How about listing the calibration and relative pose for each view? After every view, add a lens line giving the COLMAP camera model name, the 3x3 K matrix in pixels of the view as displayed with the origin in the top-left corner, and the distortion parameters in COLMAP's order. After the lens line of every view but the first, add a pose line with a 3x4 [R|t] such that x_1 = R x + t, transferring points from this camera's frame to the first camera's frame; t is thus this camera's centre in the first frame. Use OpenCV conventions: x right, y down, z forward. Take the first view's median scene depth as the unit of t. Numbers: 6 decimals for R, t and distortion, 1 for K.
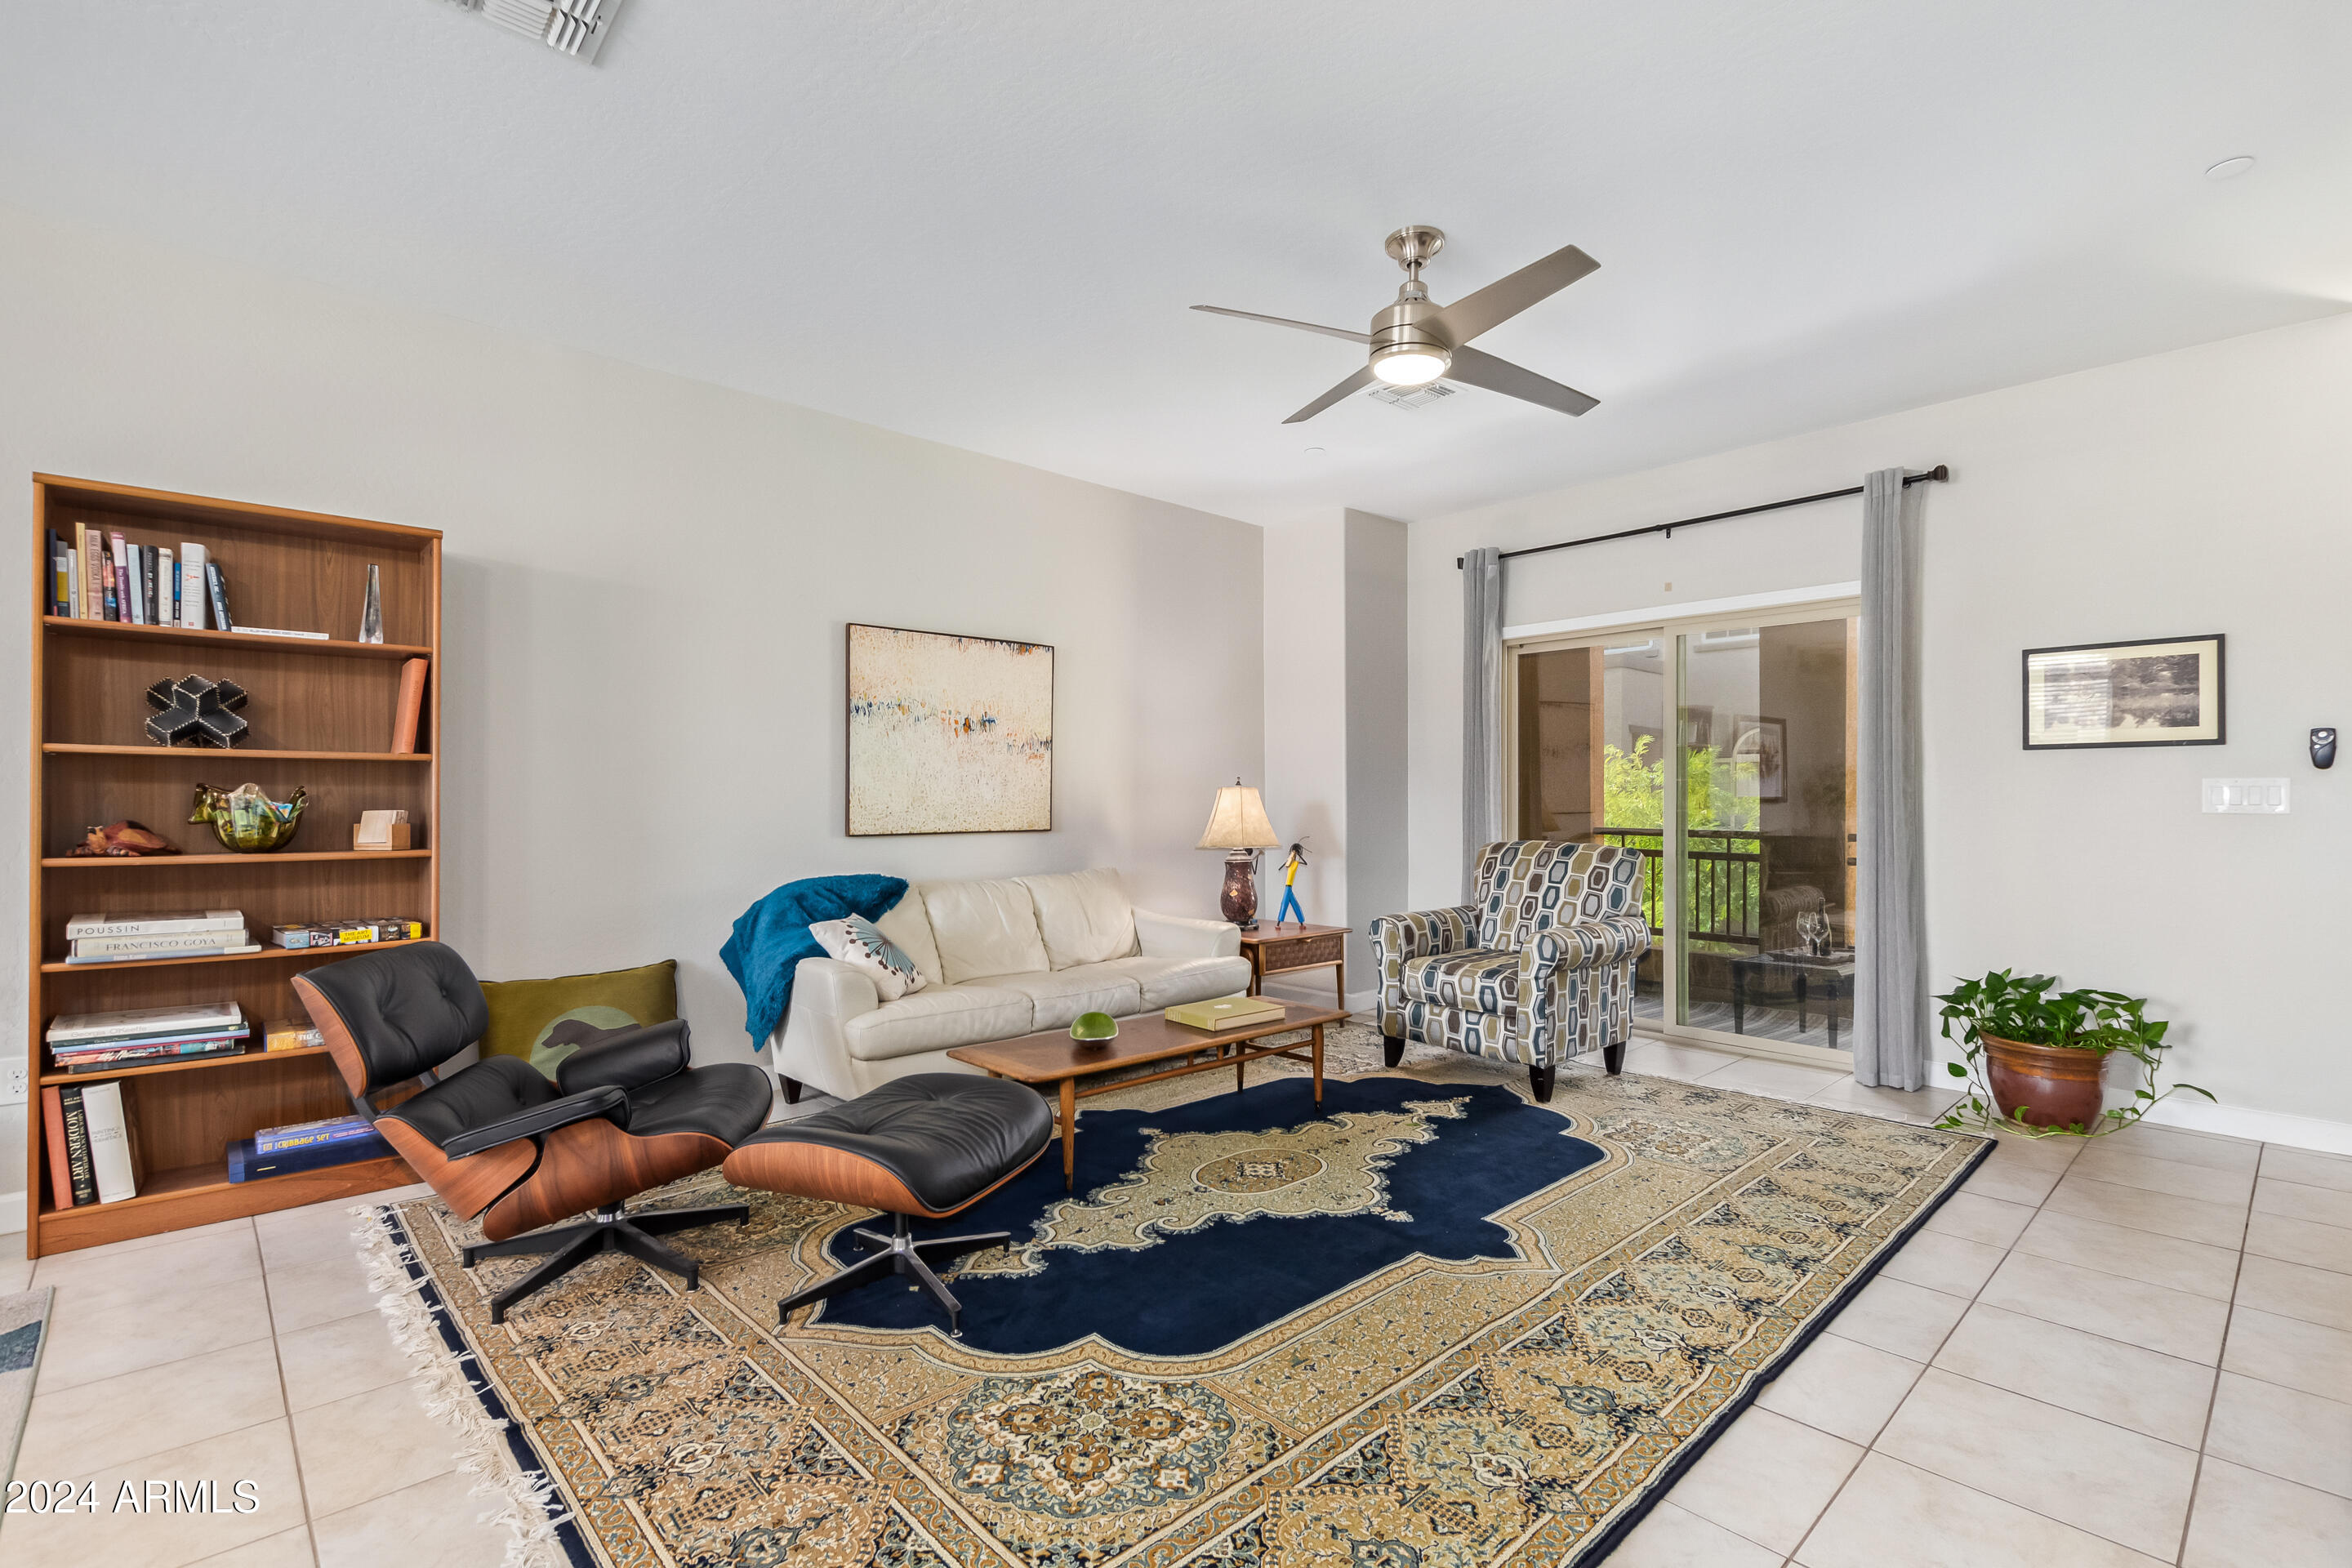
lens RADIAL K [[1082.5, 0, 1178.7], [0, 1082.5, 794.7], [0, 0, 1]] dist [0.011125, -0.002626]
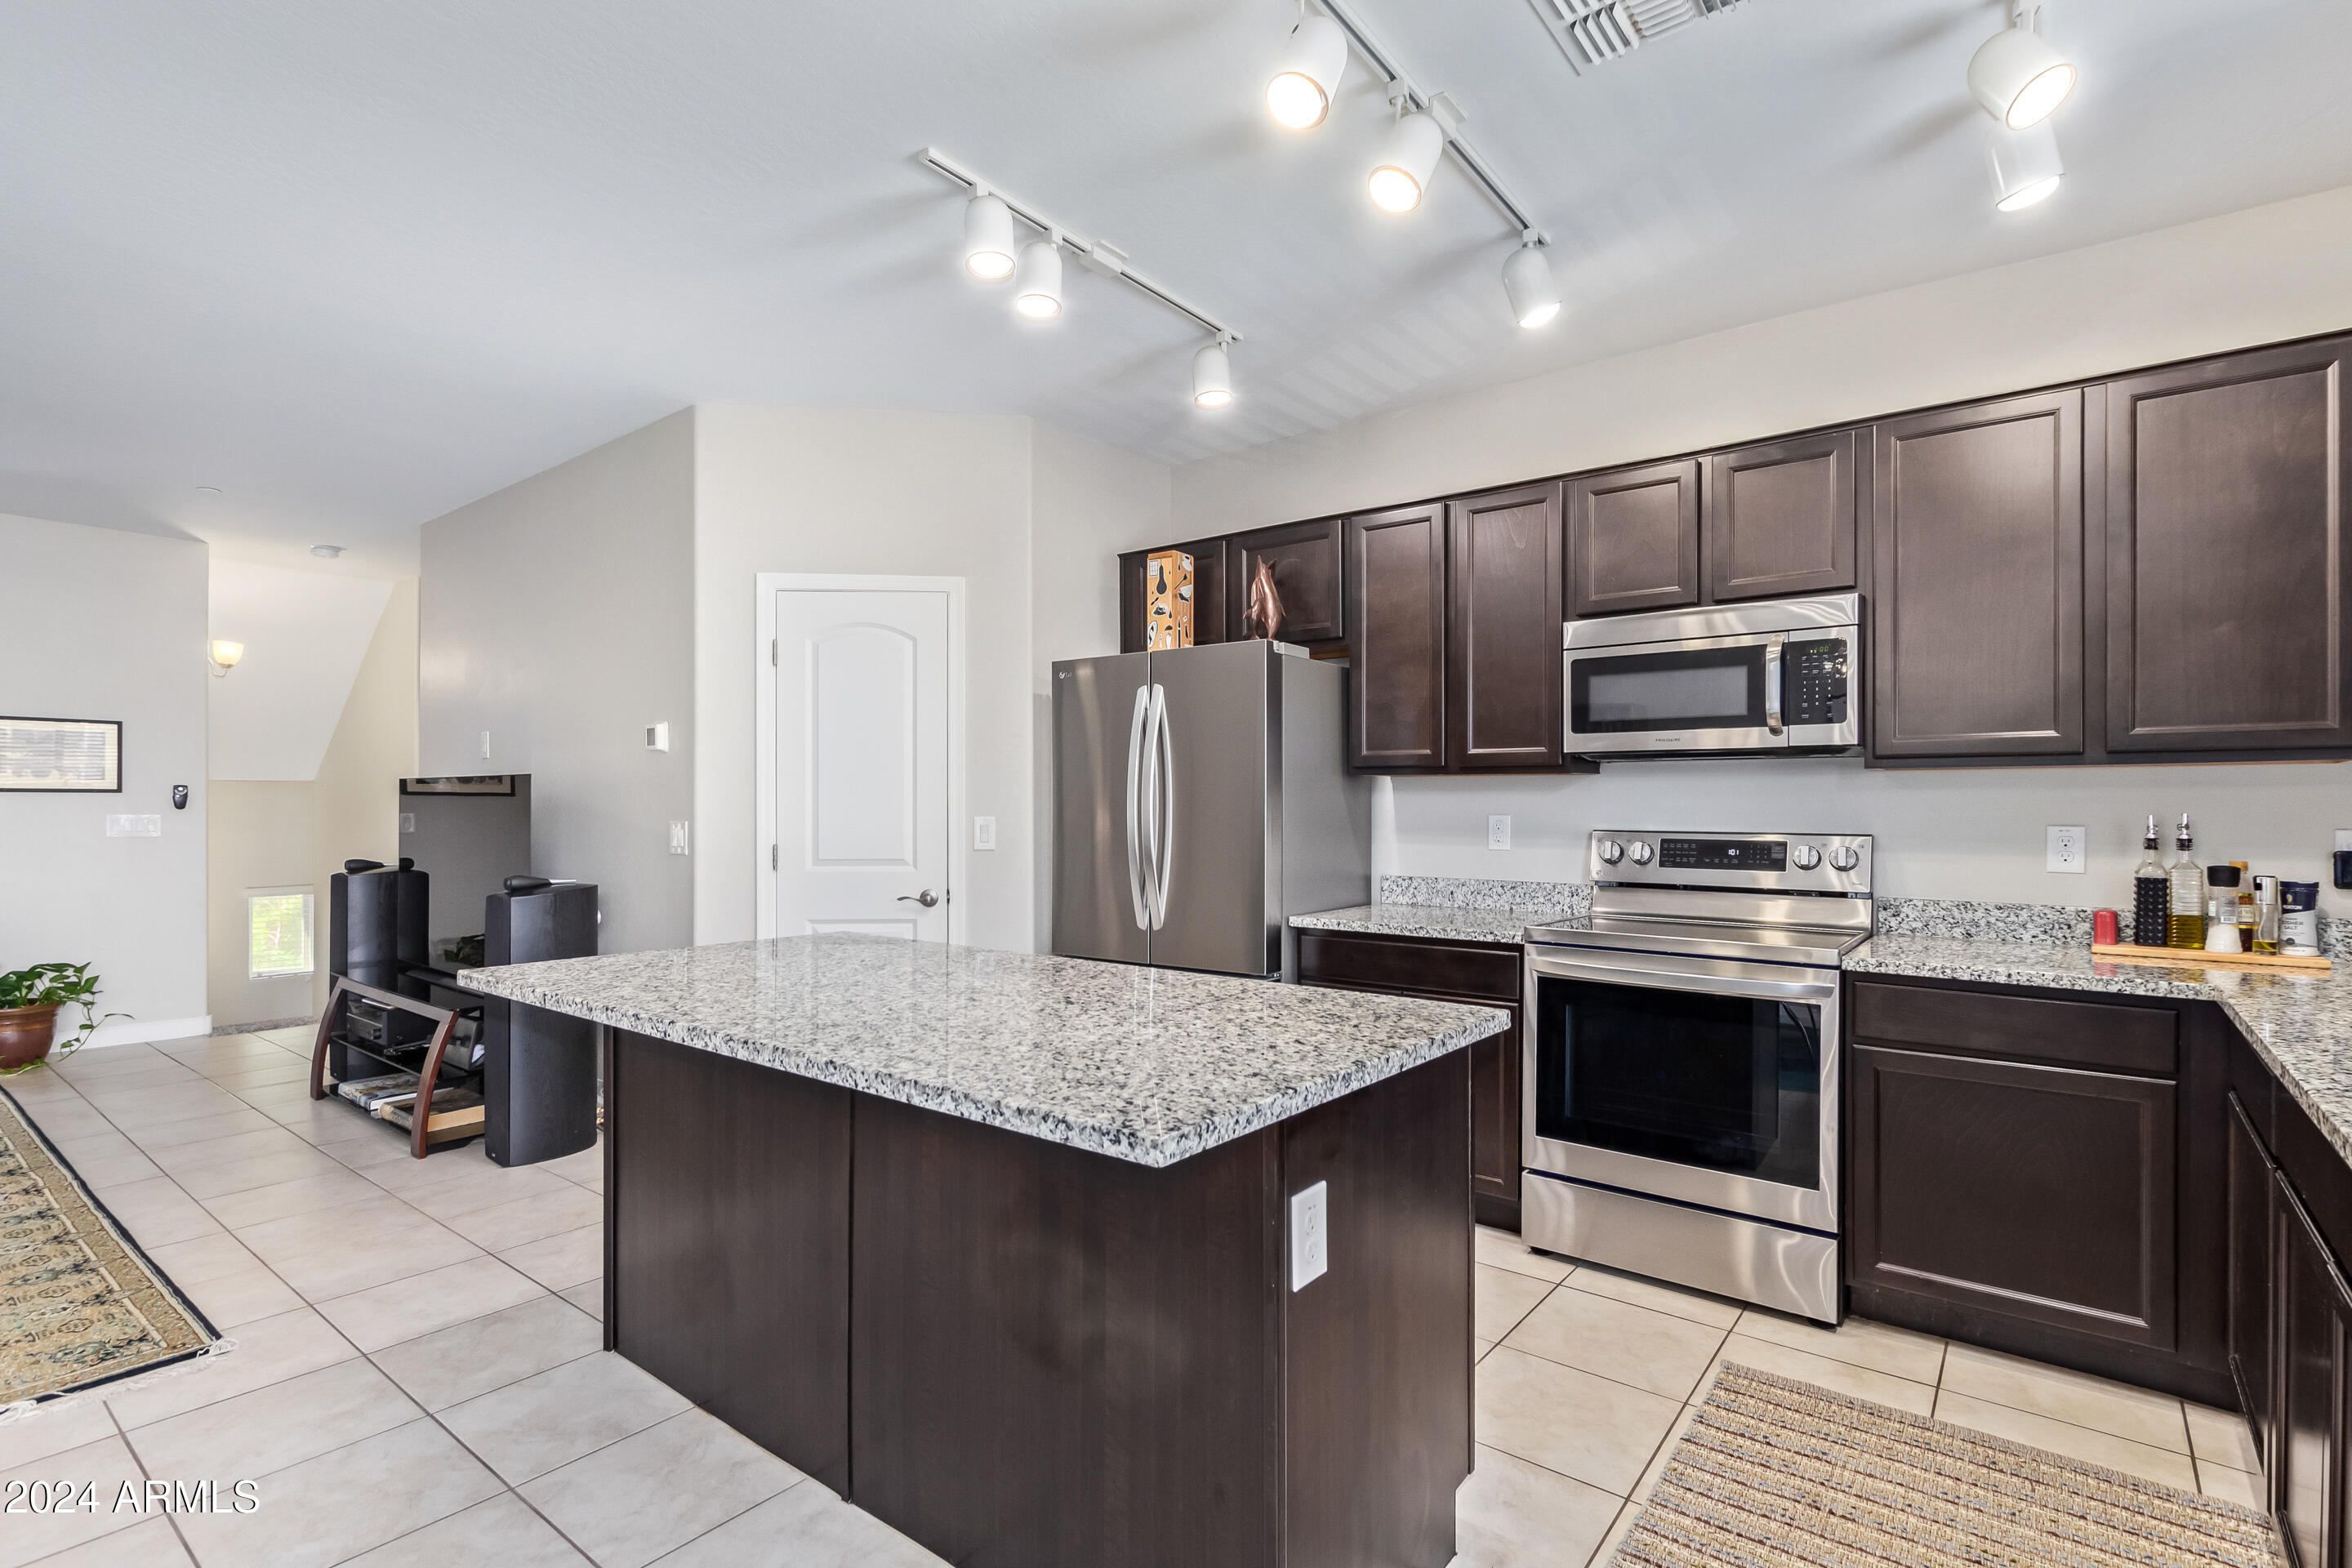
lens RADIAL K [[1101.2, 0, 1168.2], [0, 1101.2, 787.0], [0, 0, 1]] dist [0.009409, 0.000781]
pose [[-0.147348, 0.016114, 0.988954, -0.814049], [-0.005811, 0.999836, -0.017157, -0.034464], [-0.989068, -0.008275, -0.147230, -0.231214]]
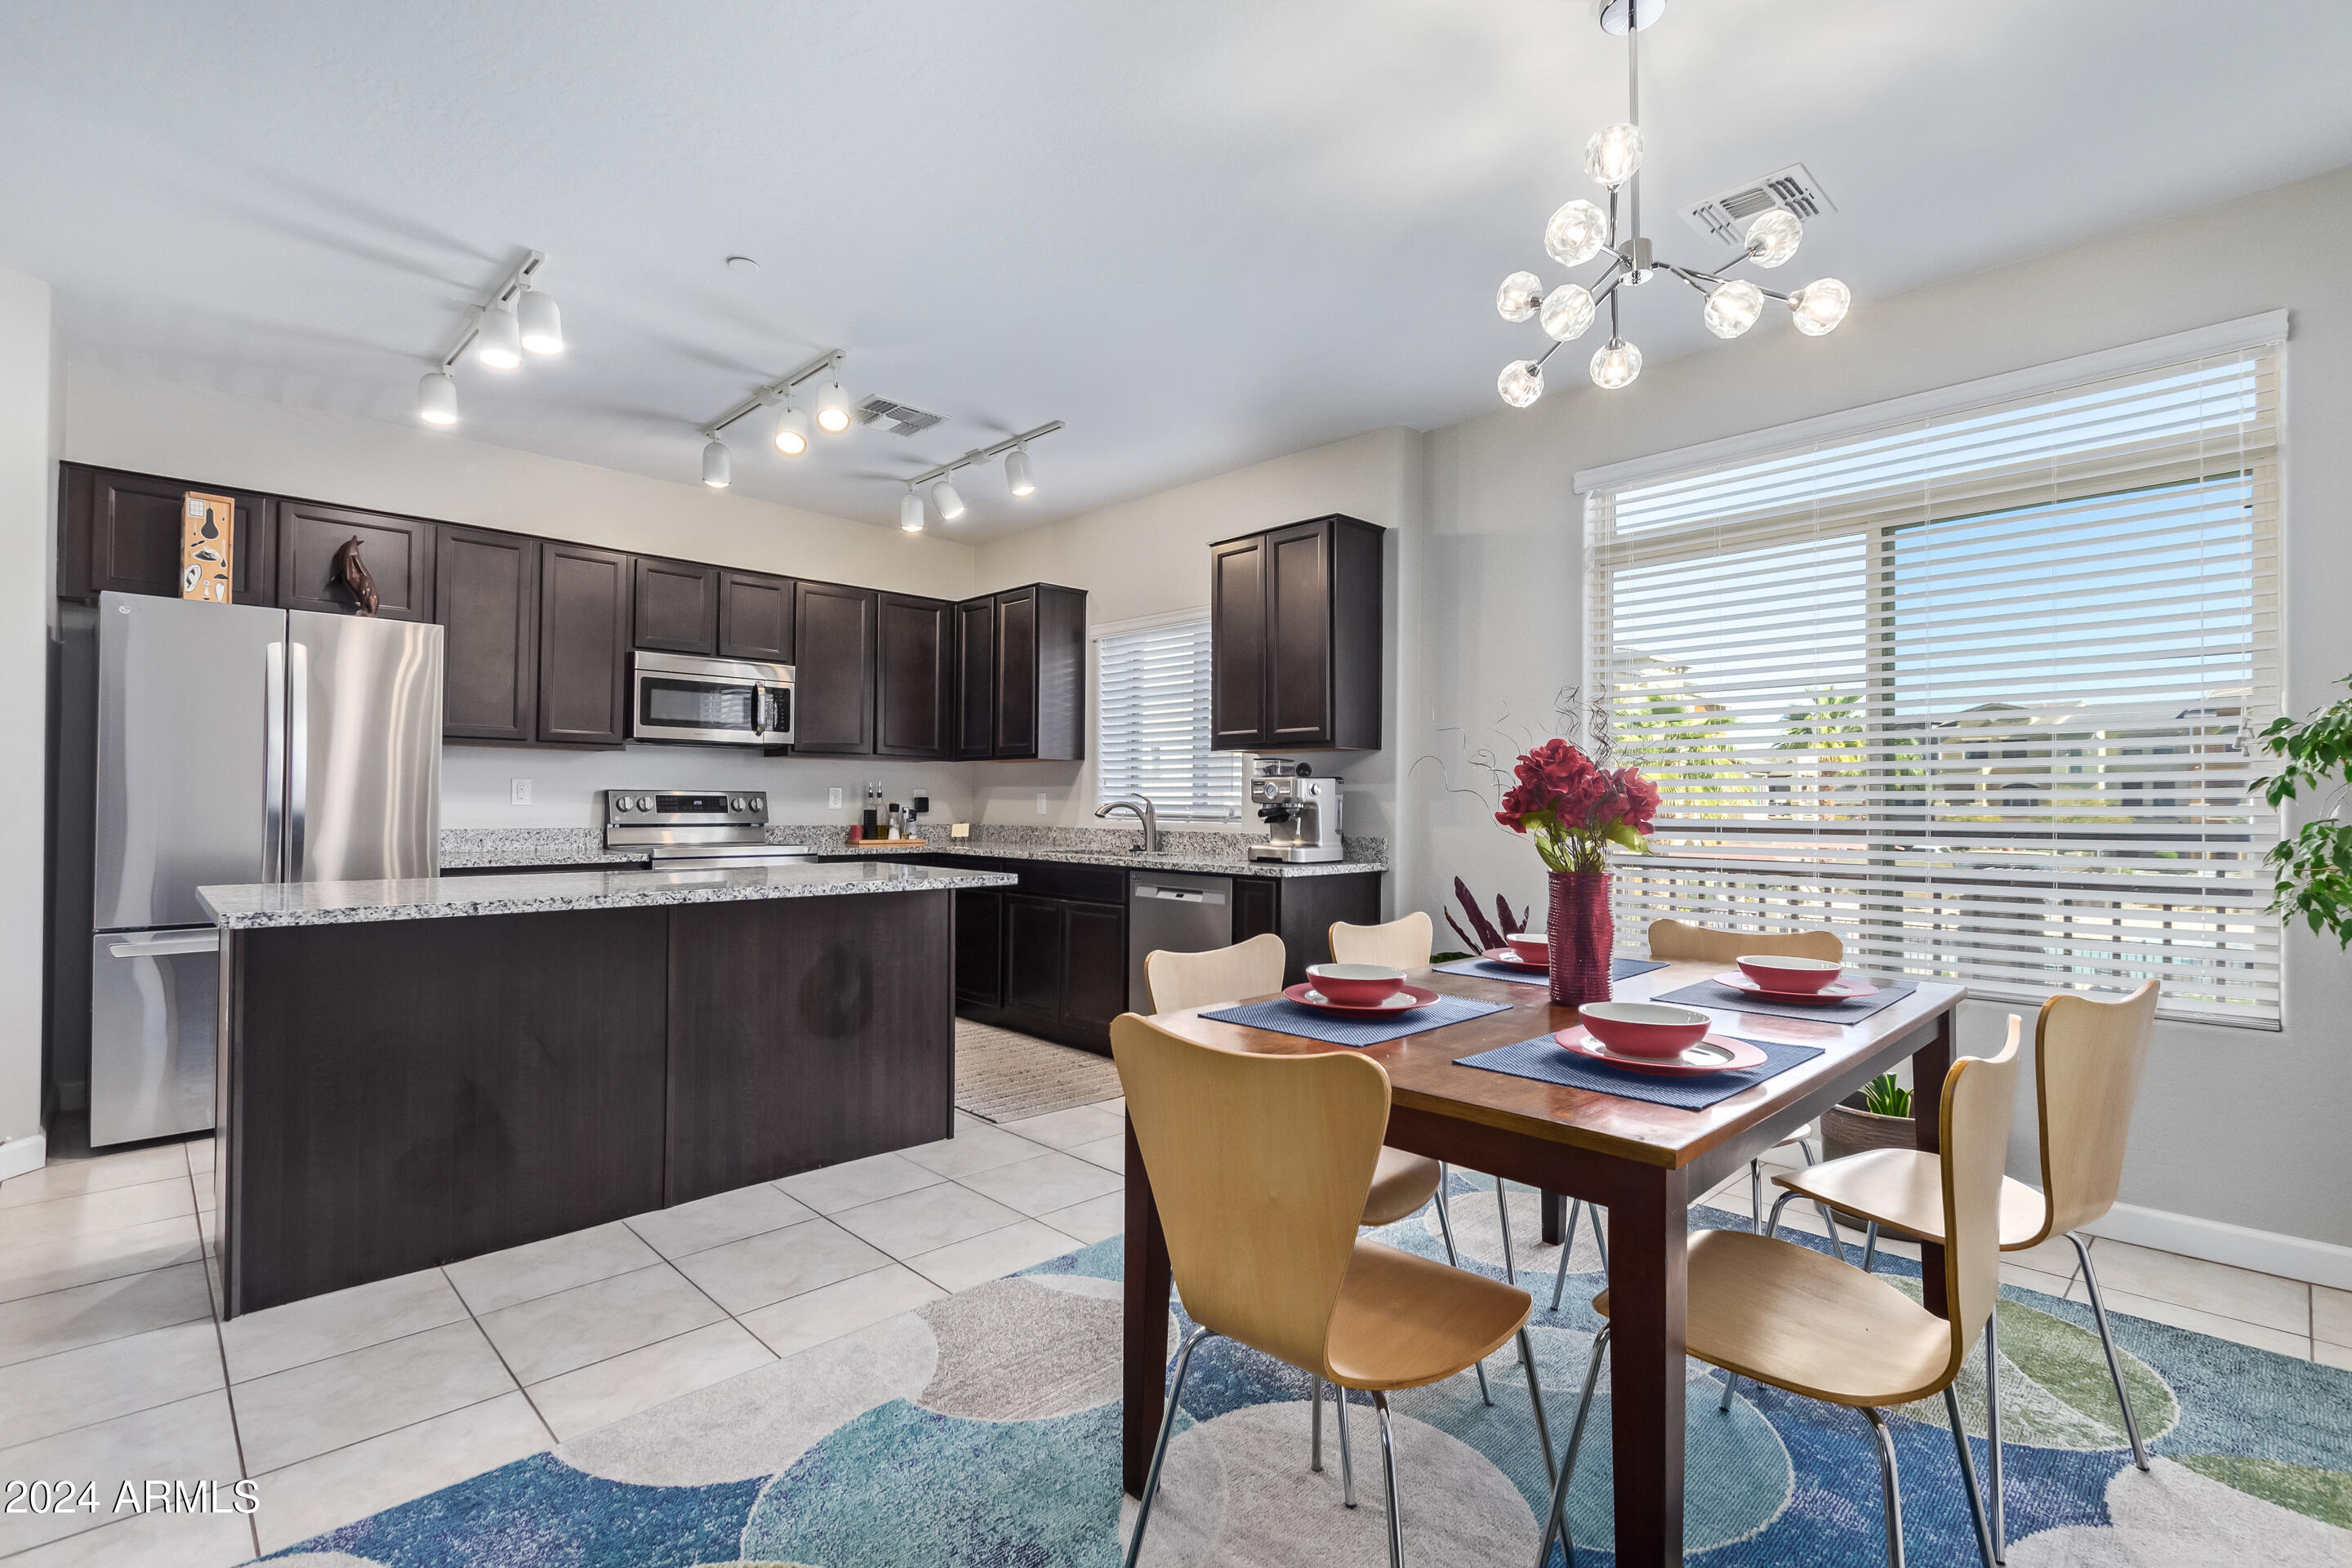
lens RADIAL K [[1082.5, 0, 1178.5], [0, 1082.5, 786.7], [0, 0, 1]] dist [0.011125, -0.002626]
pose [[-0.999898, -0.006475, -0.012695, -0.632932], [-0.006242, 0.999813, -0.018323, 0.000653], [0.012811, -0.018241, -0.999752, 0.642191]]
